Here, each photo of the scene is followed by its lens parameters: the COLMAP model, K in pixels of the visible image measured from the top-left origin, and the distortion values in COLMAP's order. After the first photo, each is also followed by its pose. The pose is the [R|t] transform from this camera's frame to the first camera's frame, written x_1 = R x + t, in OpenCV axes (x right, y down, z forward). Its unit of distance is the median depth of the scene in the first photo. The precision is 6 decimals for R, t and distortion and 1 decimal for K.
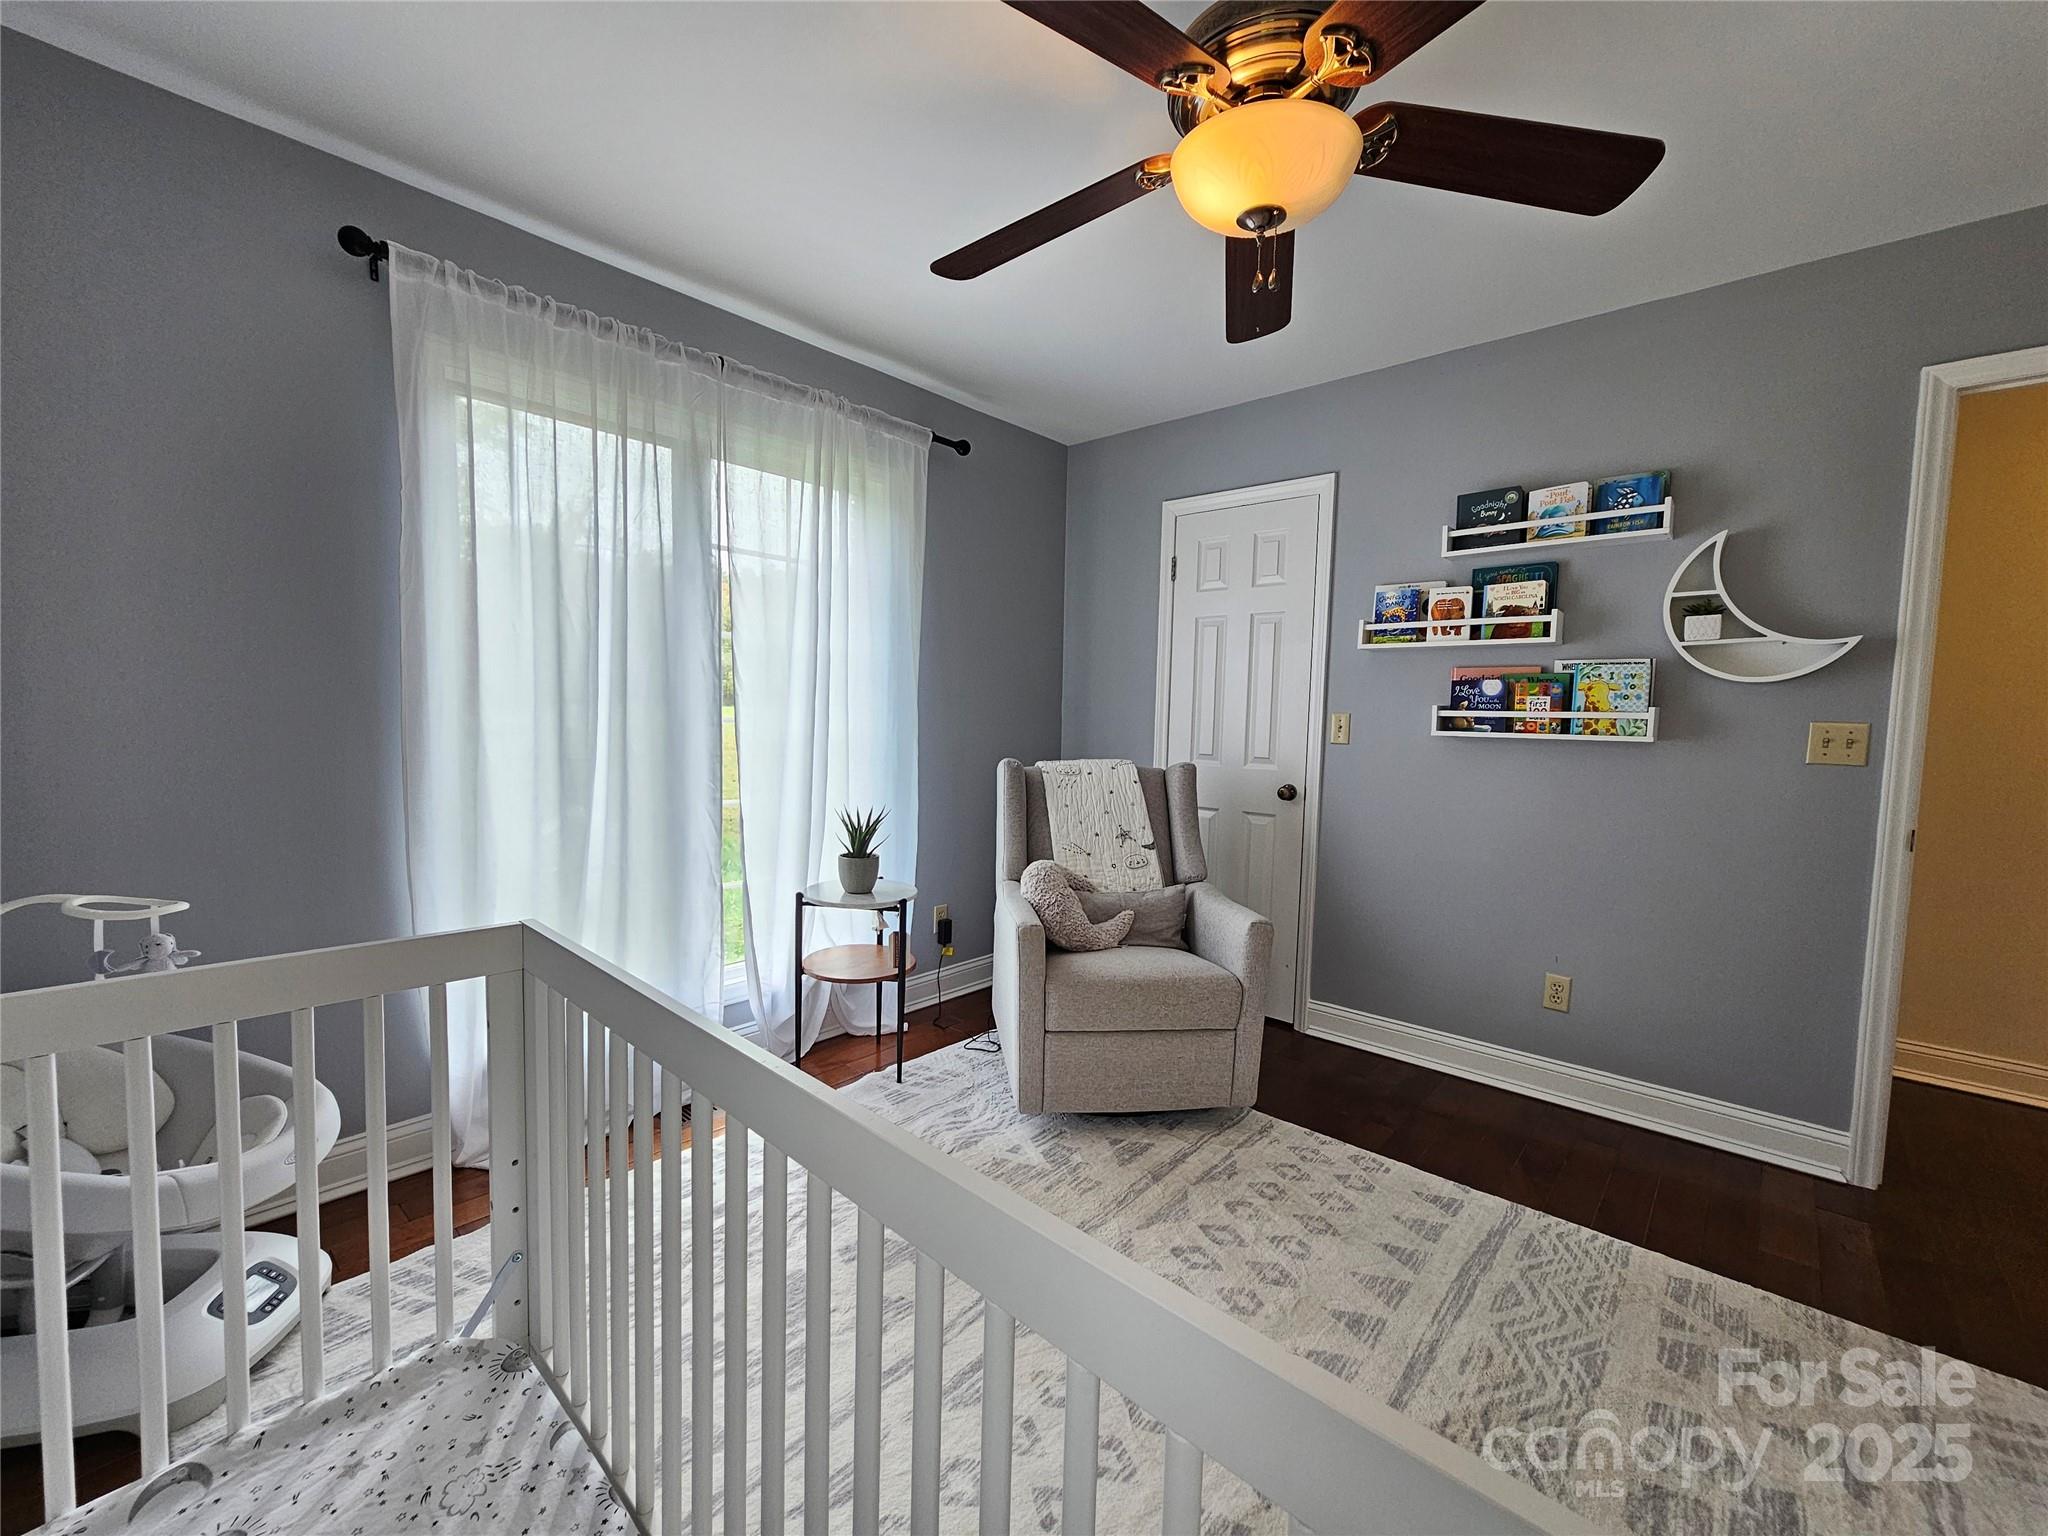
lens RADIAL K [[835.8, 0, 1025.8], [0, 835.8, 777.7], [0, 0, 1]] dist [0.001981, 0.000315]
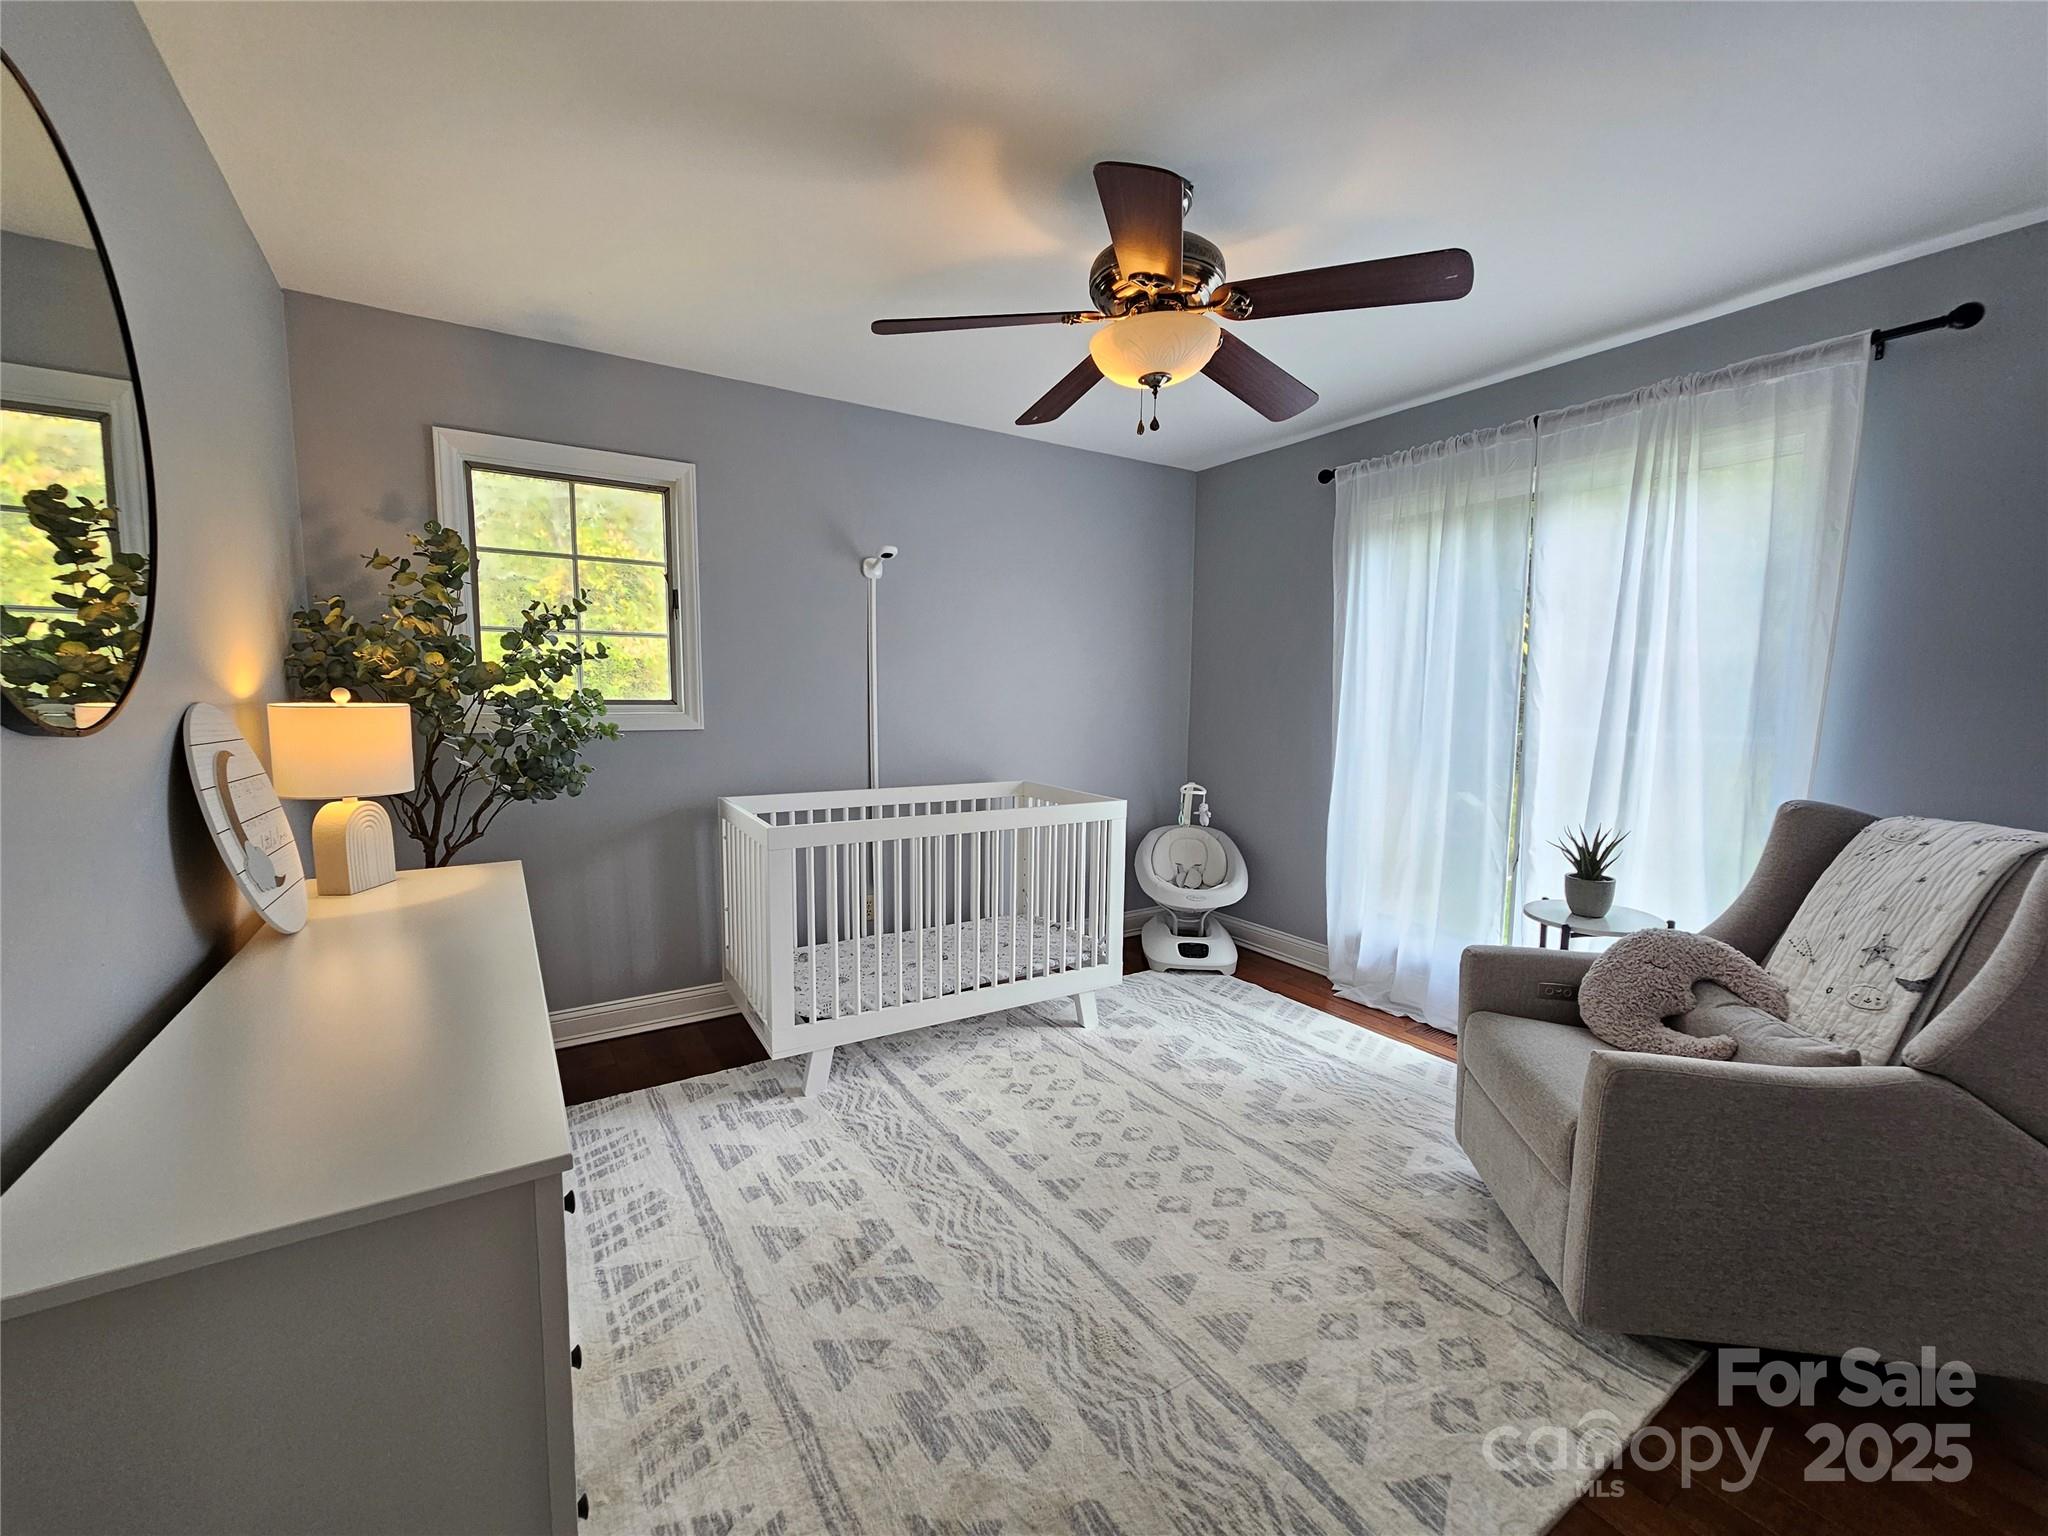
lens RADIAL K [[835.8, 0, 1025.8], [0, 835.8, 777.7], [0, 0, 1]] dist [0.001981, 0.000315]
pose [[-0.260344, 0.079566, -0.962232, 1.069234], [-0.087909, 0.990506, 0.105689, -0.077826], [0.961506, 0.112104, -0.250877, 0.742066]]
